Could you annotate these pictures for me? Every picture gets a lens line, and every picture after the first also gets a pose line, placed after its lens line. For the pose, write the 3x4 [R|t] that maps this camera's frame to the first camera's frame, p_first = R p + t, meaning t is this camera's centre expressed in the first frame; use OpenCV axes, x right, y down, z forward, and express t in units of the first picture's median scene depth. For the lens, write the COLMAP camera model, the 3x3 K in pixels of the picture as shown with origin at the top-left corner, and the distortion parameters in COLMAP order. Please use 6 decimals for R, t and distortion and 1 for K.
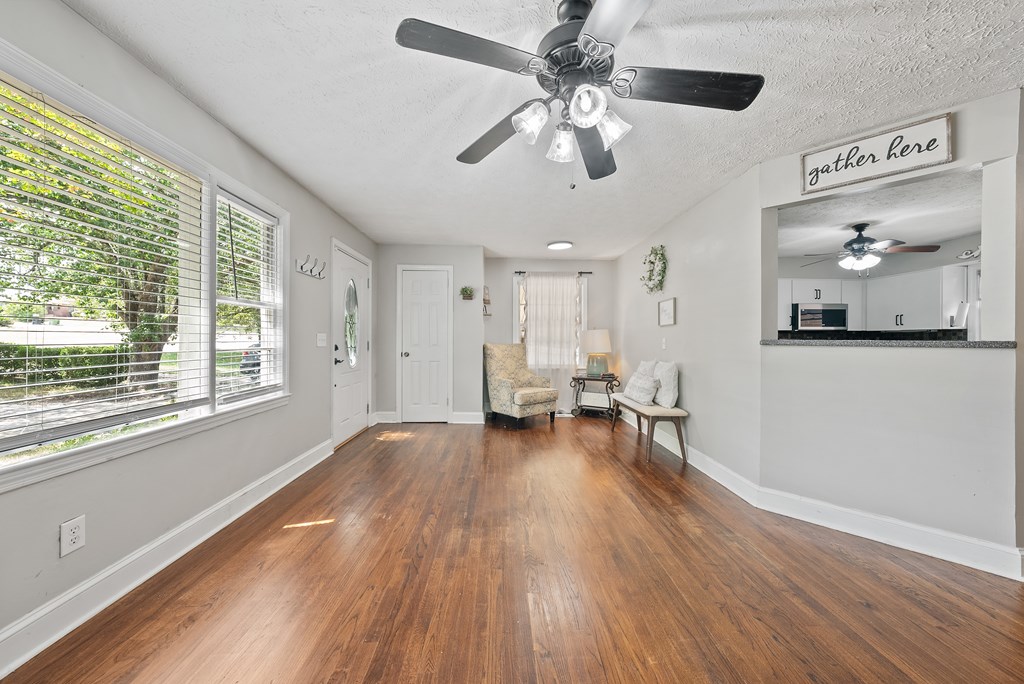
lens RADIAL K [[345.0, 0, 503.4], [0, 345.0, 338.1], [0, 0, 1]] dist [-0.001911, -0.000018]
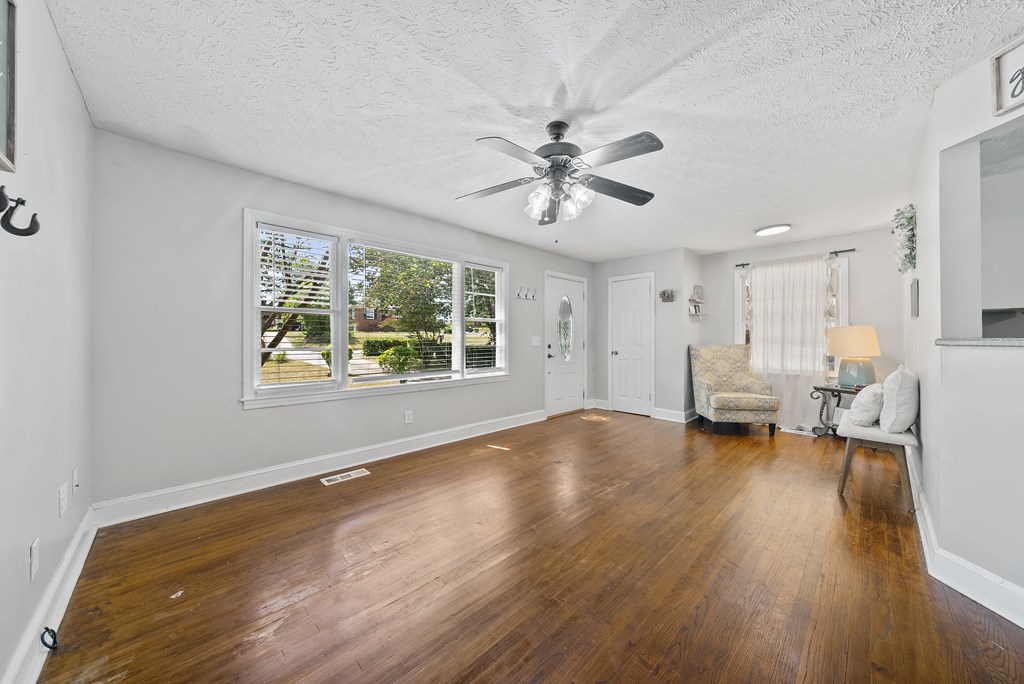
lens RADIAL K [[339.3, 0, 510.2], [0, 339.3, 337.6], [0, 0, 1]] dist [-0.001011, -0.000074]
pose [[0.683583, -0.011240, -0.729786, 0.343013], [0.008642, 0.999936, -0.007306, 0.000126], [0.729822, -0.001313, 0.683636, -0.055843]]
